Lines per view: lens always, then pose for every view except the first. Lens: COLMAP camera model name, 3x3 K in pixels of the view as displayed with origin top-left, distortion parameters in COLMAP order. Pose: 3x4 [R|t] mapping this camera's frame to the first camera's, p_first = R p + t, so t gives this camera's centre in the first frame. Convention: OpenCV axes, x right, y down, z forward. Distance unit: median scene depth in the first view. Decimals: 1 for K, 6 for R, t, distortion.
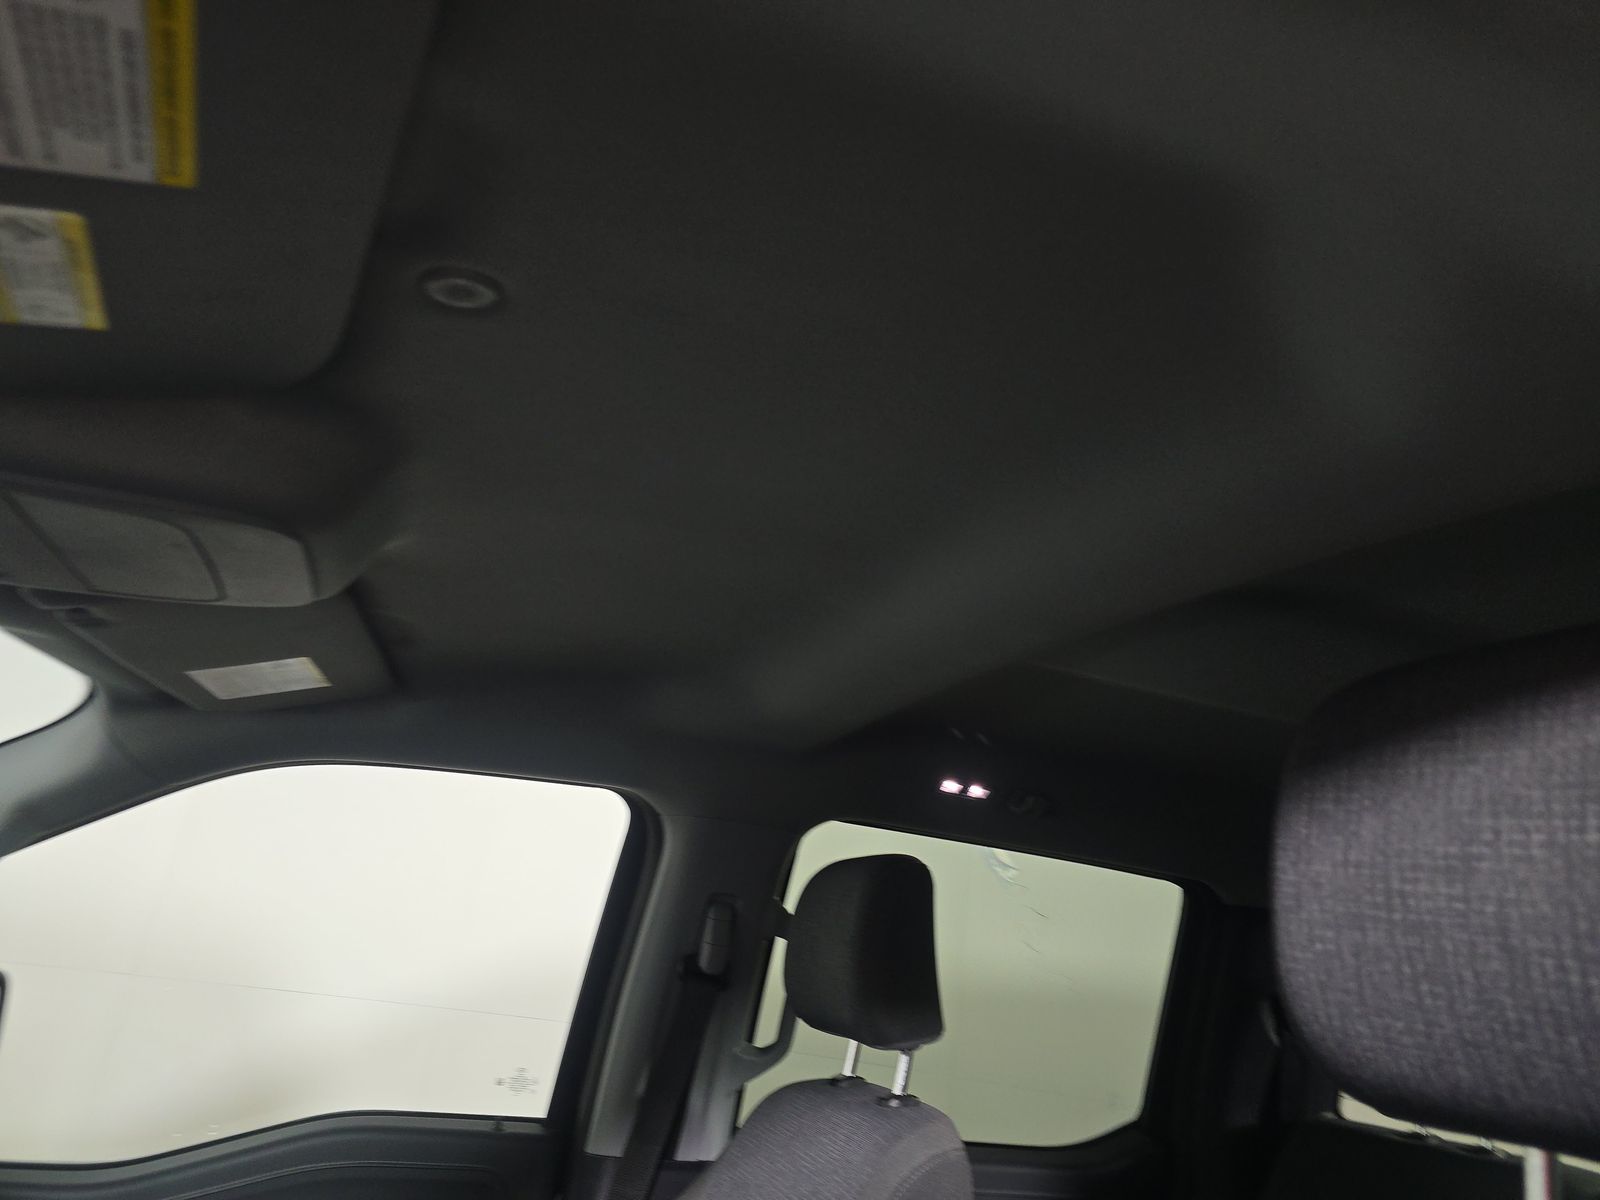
lens RADIAL K [[1081.7, 0, 800.0], [0, 1081.7, 600.0], [0, 0, 1]] dist [0.017706, -0.024032]
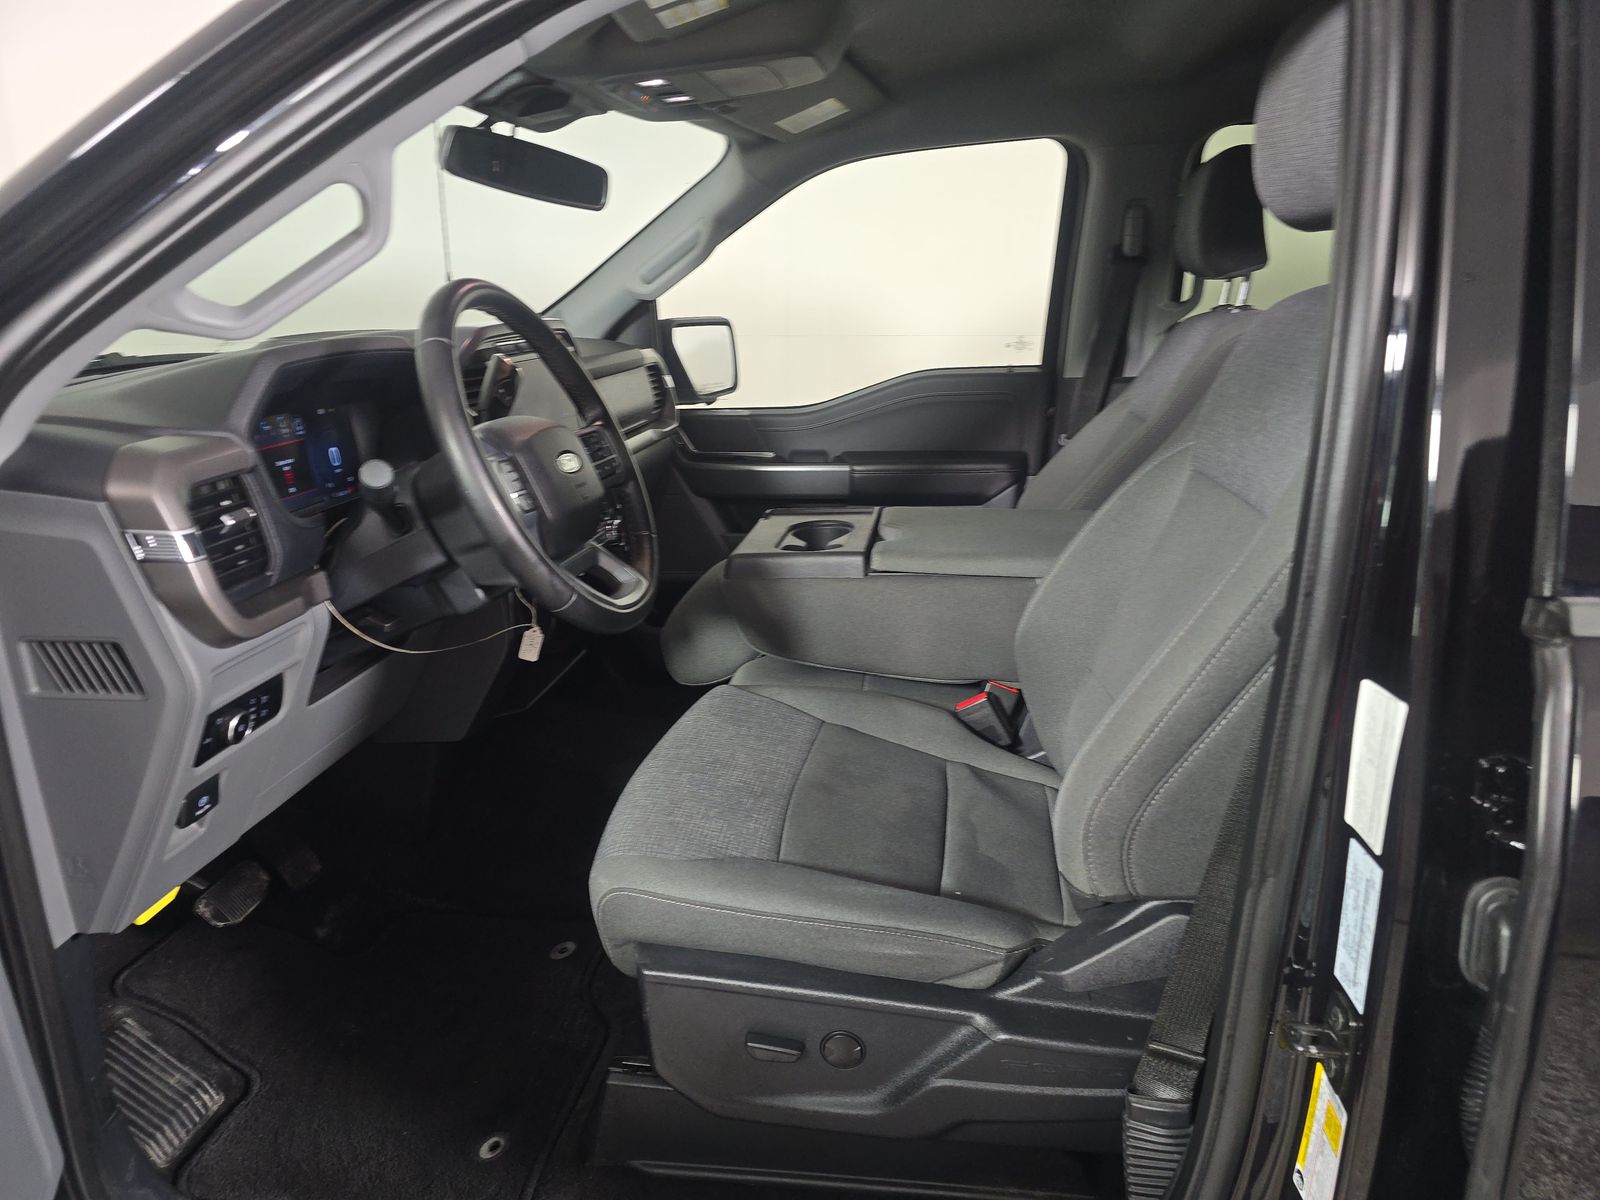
lens RADIAL K [[1062.3, 0, 793.4], [0, 1062.3, 585.2], [0, 0, 1]] dist [0.056177, -0.066896]
pose [[0.865460, 0.000808, -0.500977, 0.273020], [0.267495, 0.844772, 0.463472, -0.078927], [0.423586, -0.535125, 0.730901, -0.539223]]
